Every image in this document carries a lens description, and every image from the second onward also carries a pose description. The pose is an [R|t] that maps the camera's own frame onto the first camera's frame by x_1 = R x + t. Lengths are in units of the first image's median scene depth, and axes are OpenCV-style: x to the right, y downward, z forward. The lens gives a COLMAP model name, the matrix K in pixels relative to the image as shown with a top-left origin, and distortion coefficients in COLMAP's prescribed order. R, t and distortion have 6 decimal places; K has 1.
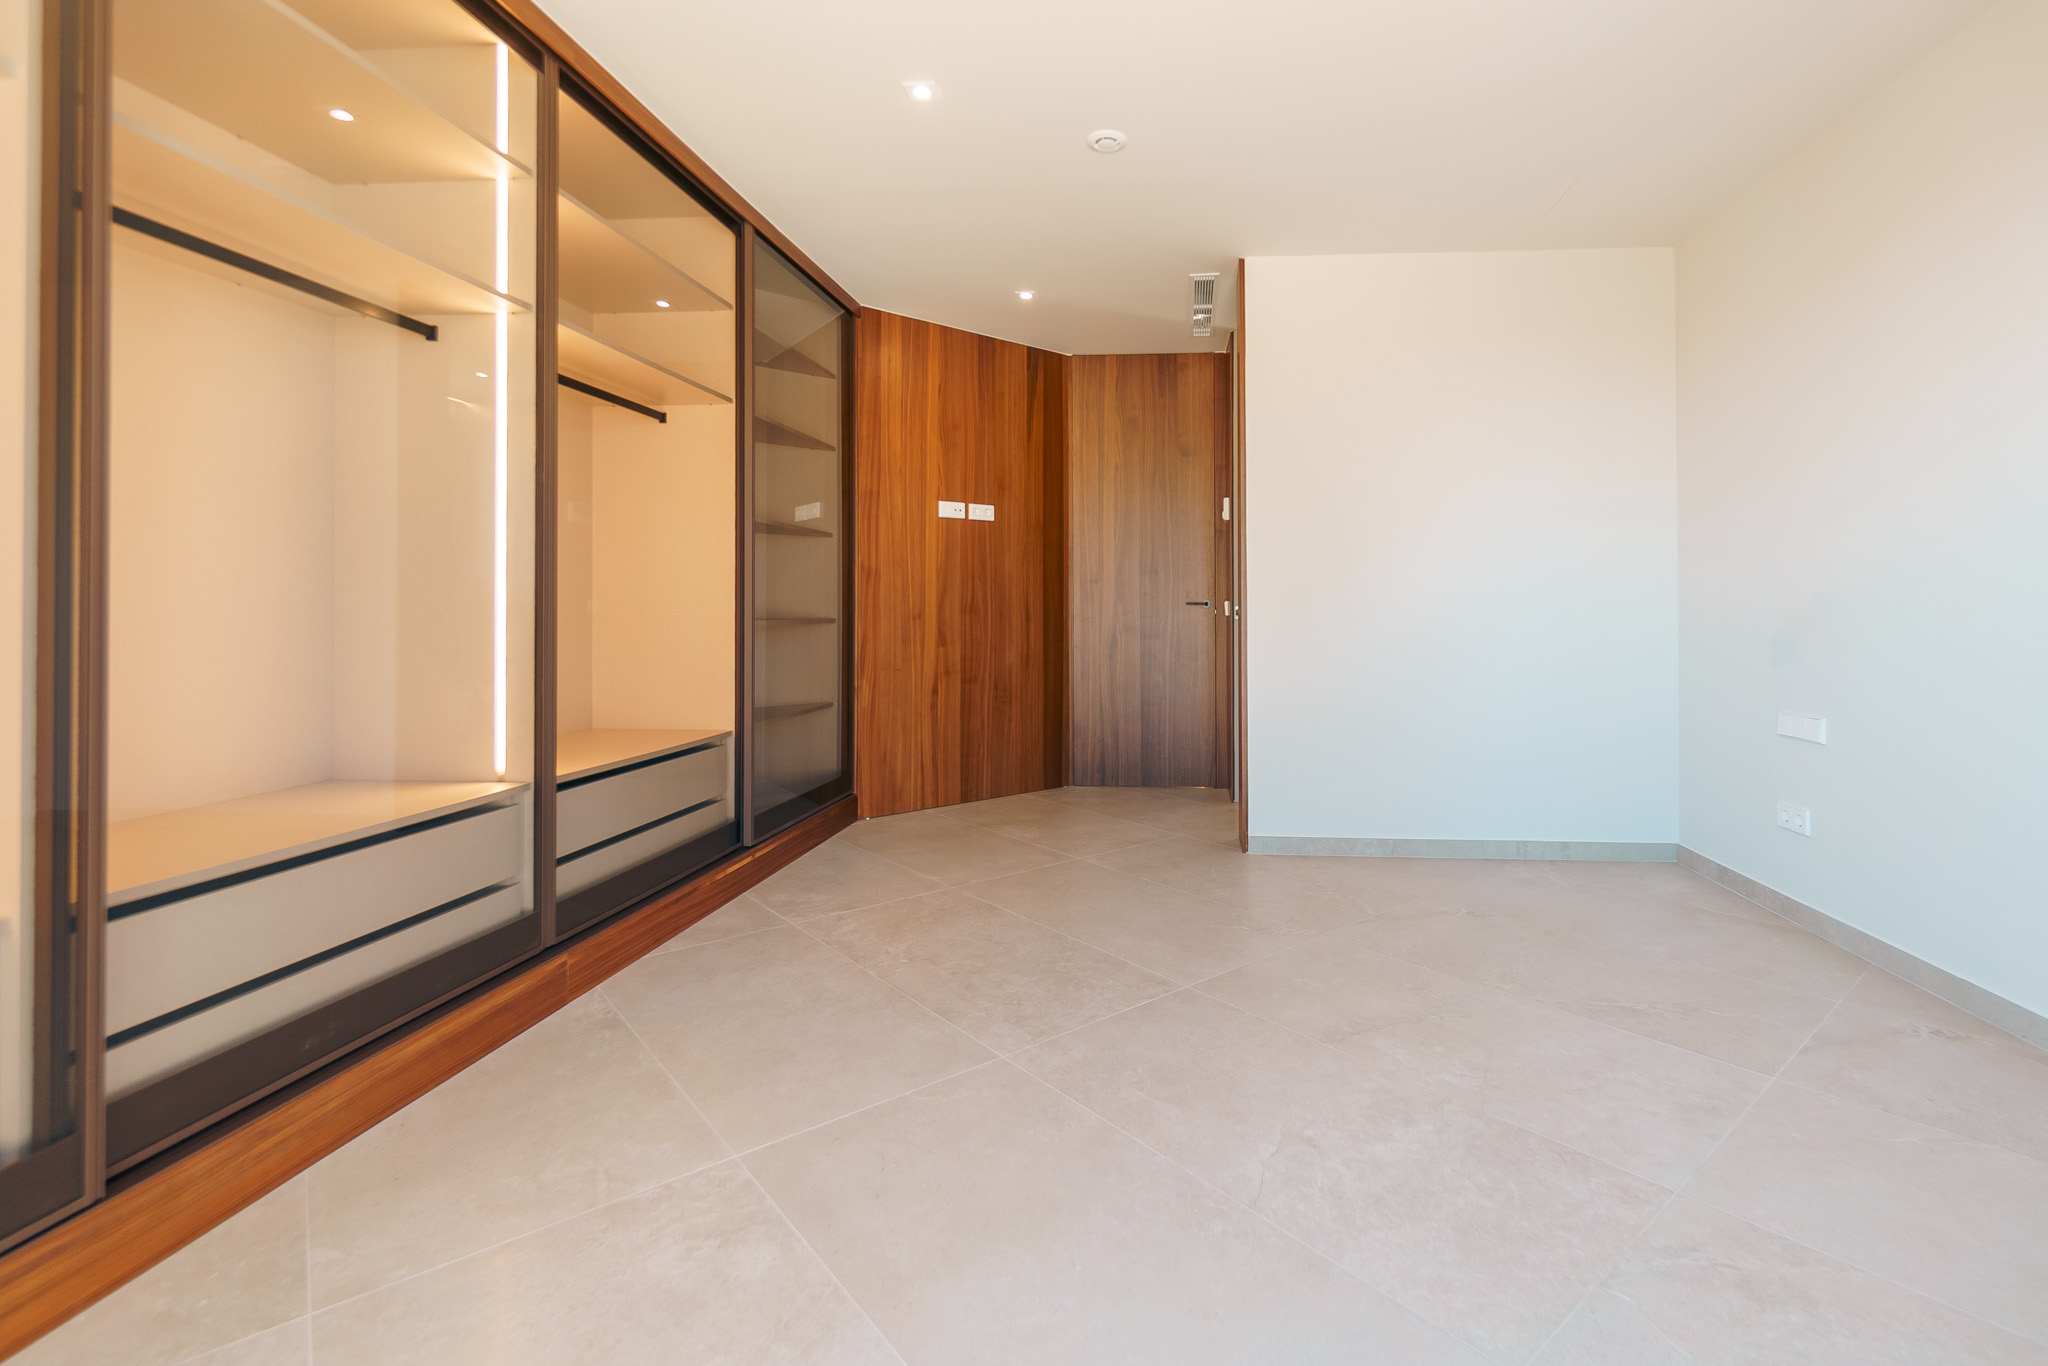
lens RADIAL K [[931.6, 0, 1024.0], [0, 931.6, 683.0], [0, 0, 1]] dist [-0.000403, 0.000183]
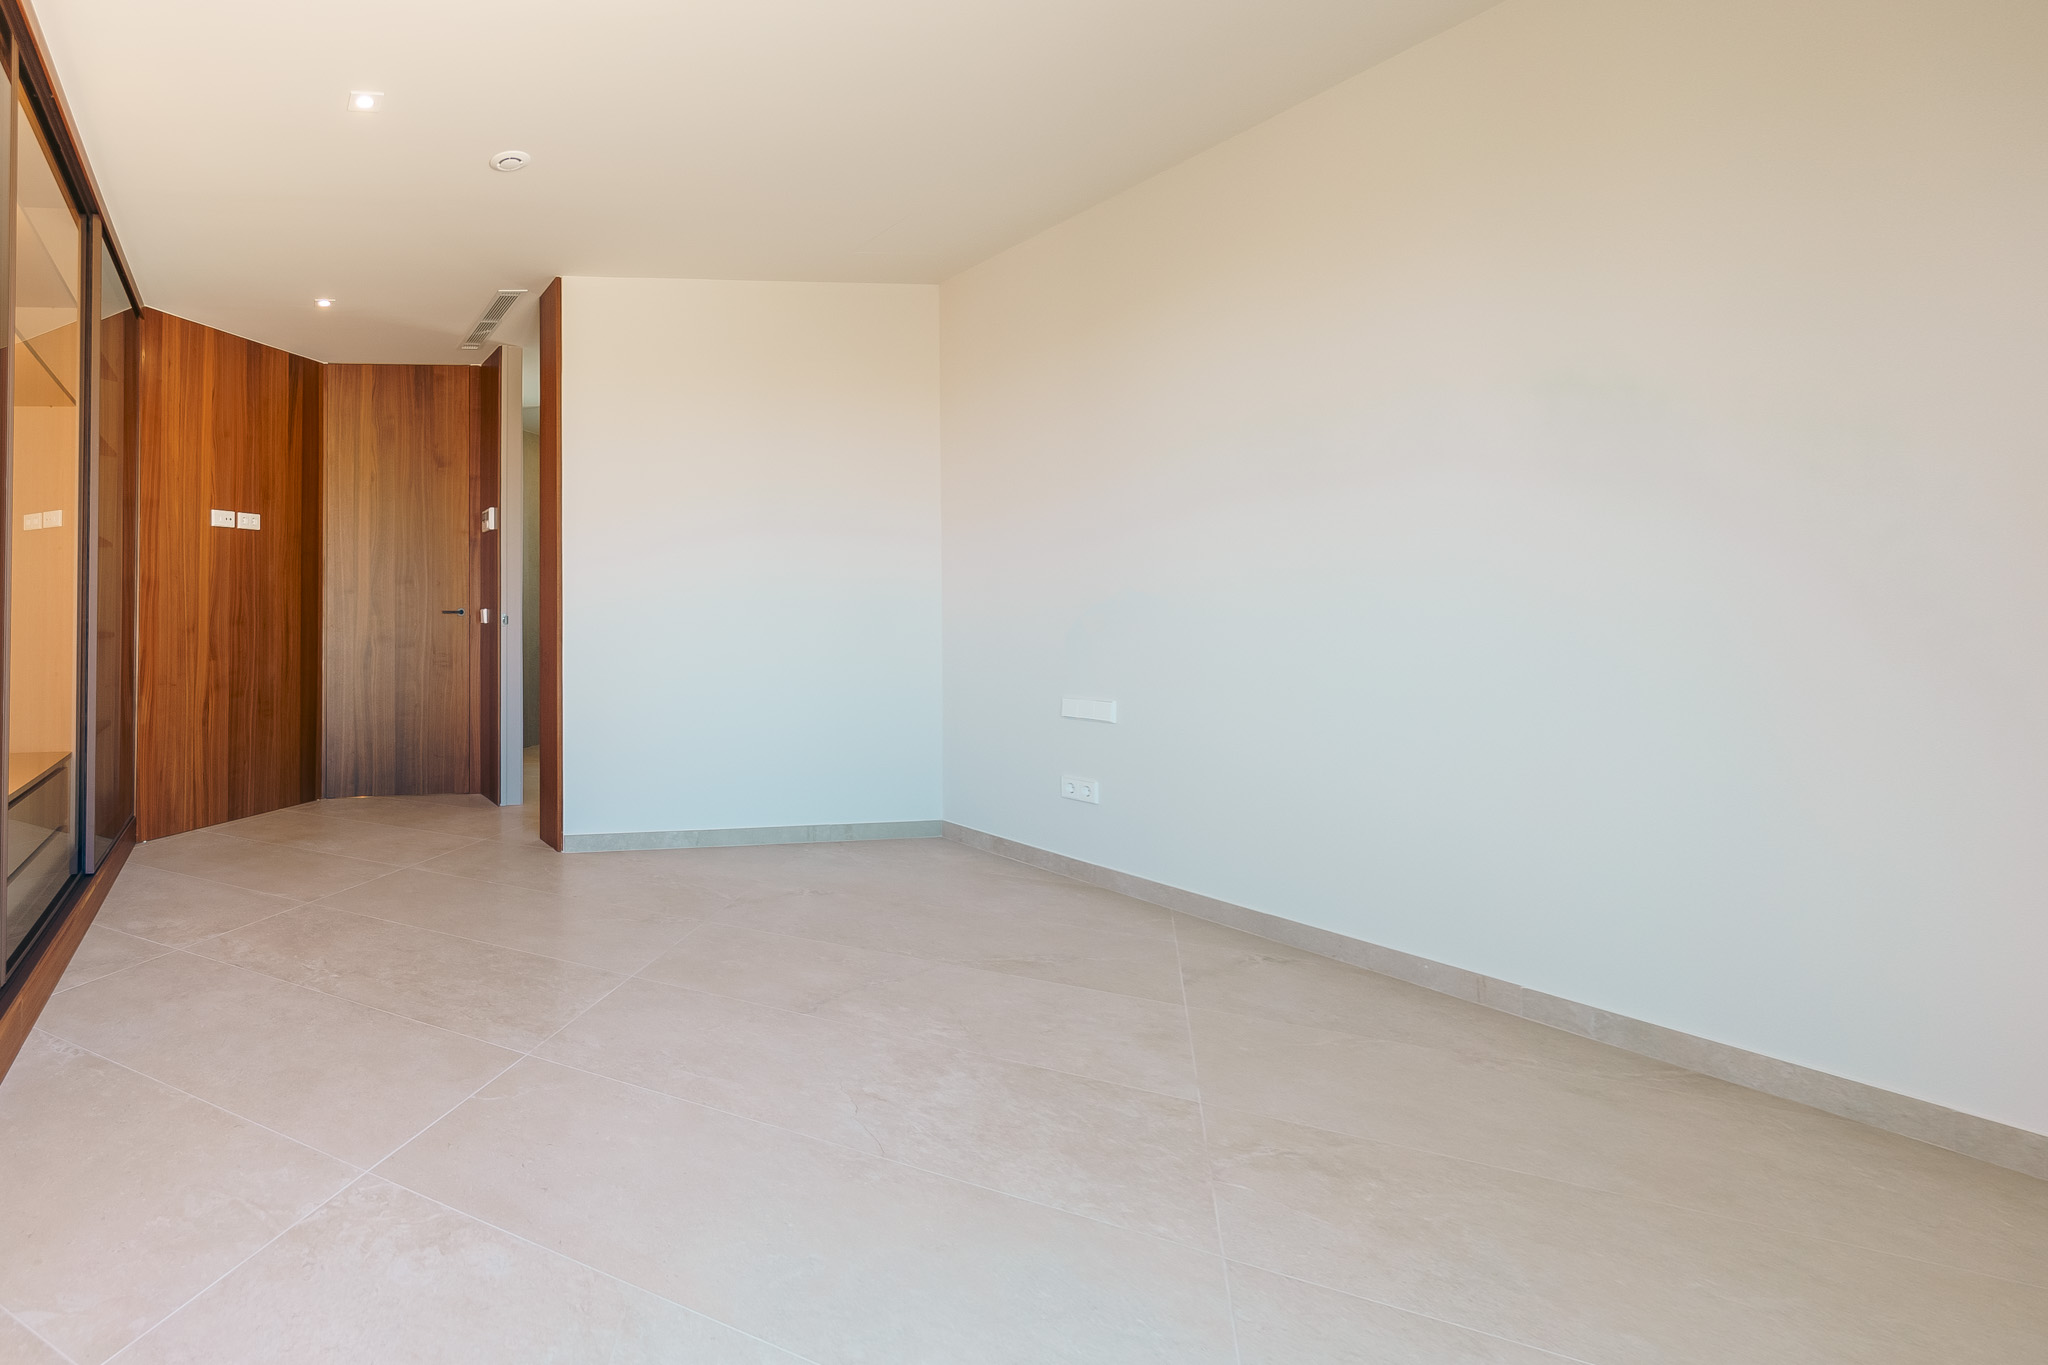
lens RADIAL K [[838.6, 0, 1023.4], [0, 838.6, 666.1], [0, 0, 1]] dist [-0.001651, -0.000003]
pose [[0.984052, -0.028406, 0.175600, 0.594774], [0.029922, 0.999534, -0.005991, -0.002139], [-0.175348, 0.011149, 0.984443, -0.003975]]
